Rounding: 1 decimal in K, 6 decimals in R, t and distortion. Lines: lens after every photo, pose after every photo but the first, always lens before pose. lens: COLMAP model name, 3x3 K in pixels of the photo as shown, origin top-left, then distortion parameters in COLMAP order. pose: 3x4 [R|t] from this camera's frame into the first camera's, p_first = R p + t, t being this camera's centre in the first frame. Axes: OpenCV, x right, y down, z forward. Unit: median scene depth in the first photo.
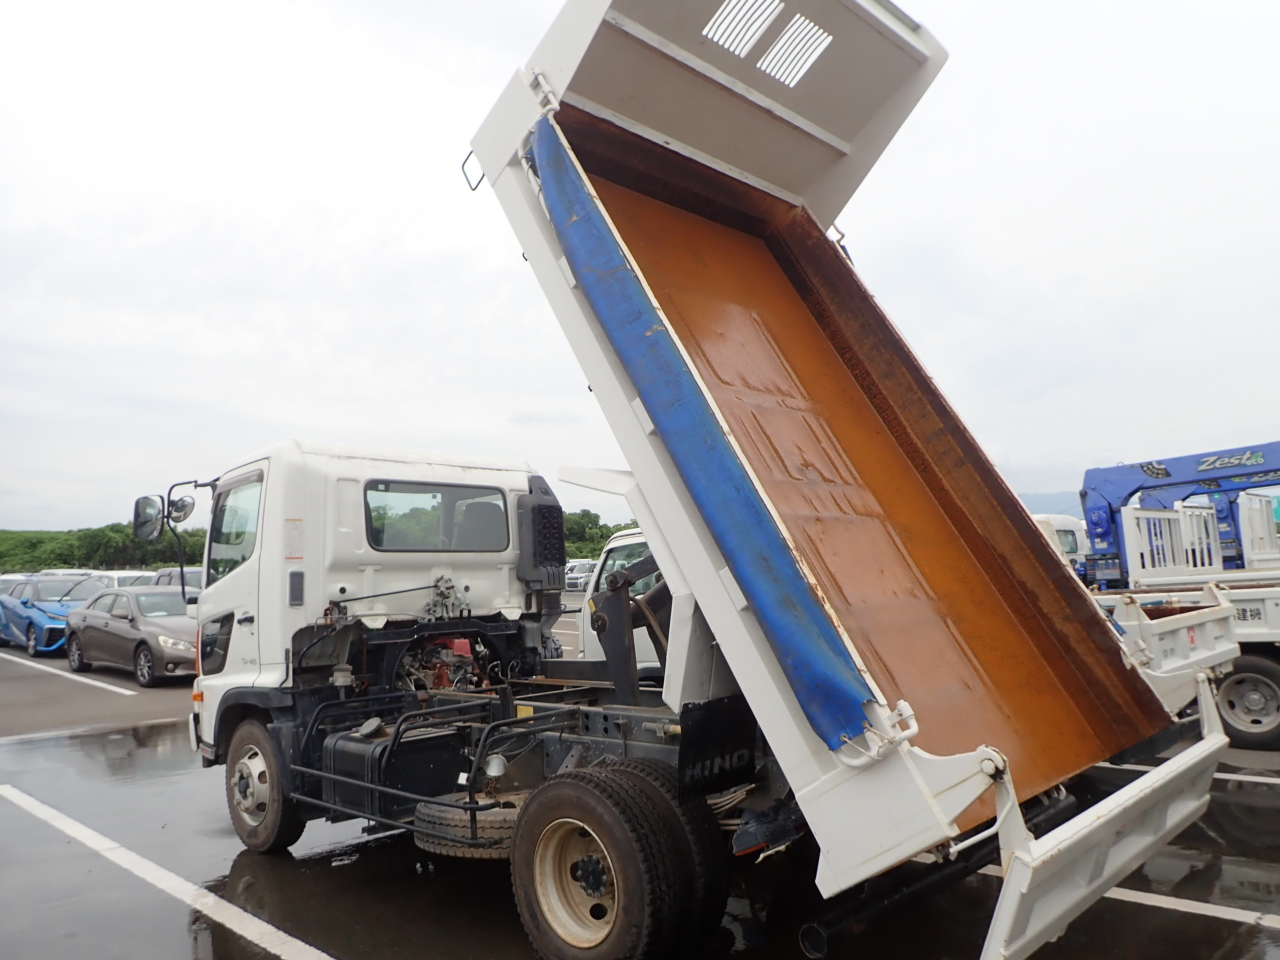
lens RADIAL K [[917.5, 0, 640.3], [0, 917.5, 457.3], [0, 0, 1]] dist [-0.031677, -0.001034]
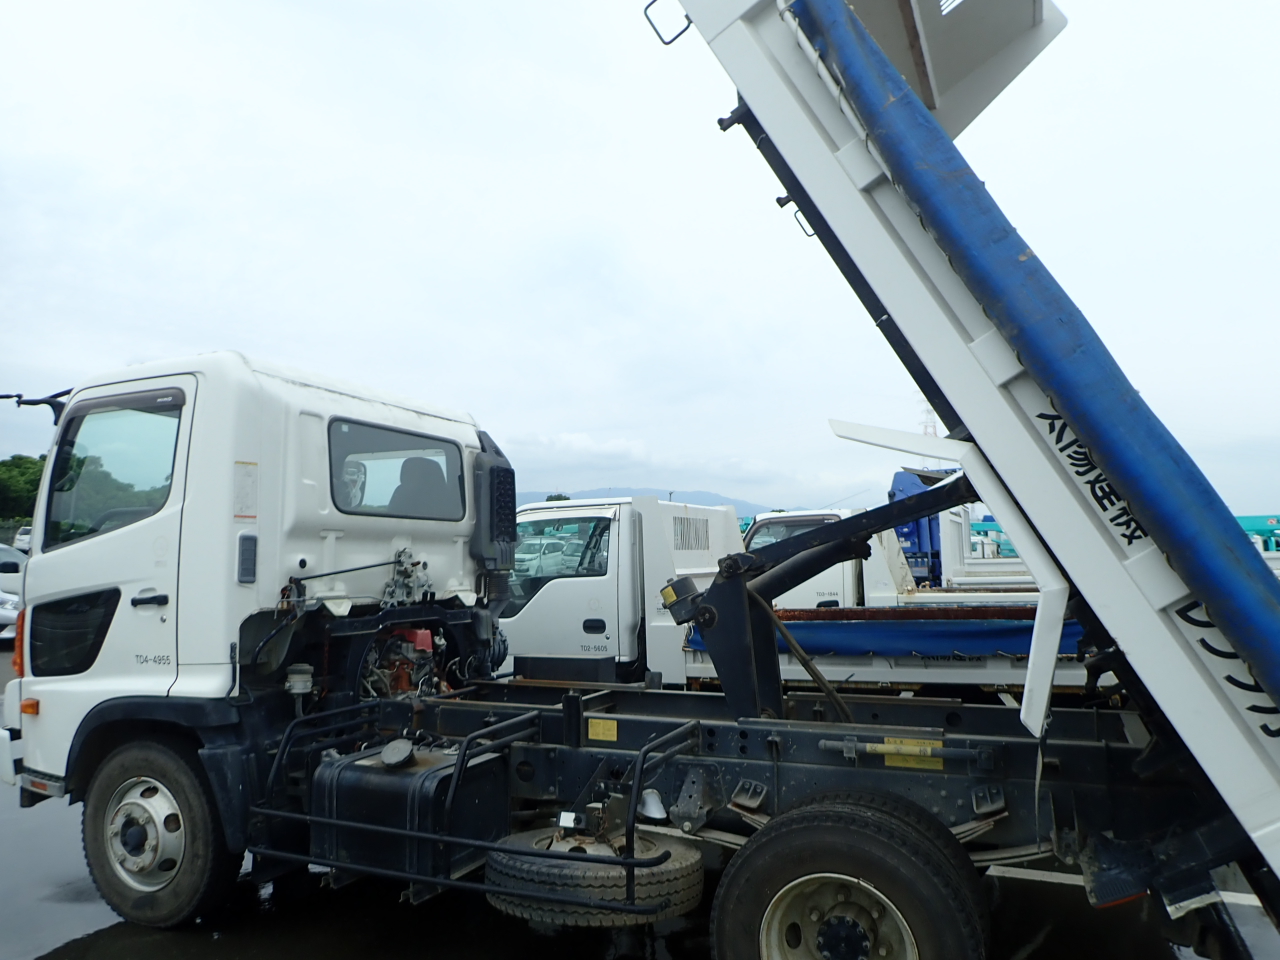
lens RADIAL K [[920.6, 0, 640.0], [0, 920.6, 480.0], [0, 0, 1]] dist [-0.029666, -0.000571]
pose [[0.933489, 0.069111, 0.351883, -0.333168], [-0.084657, 0.995989, 0.028967, 0.034886], [-0.348470, -0.056830, 0.935596, 0.222307]]
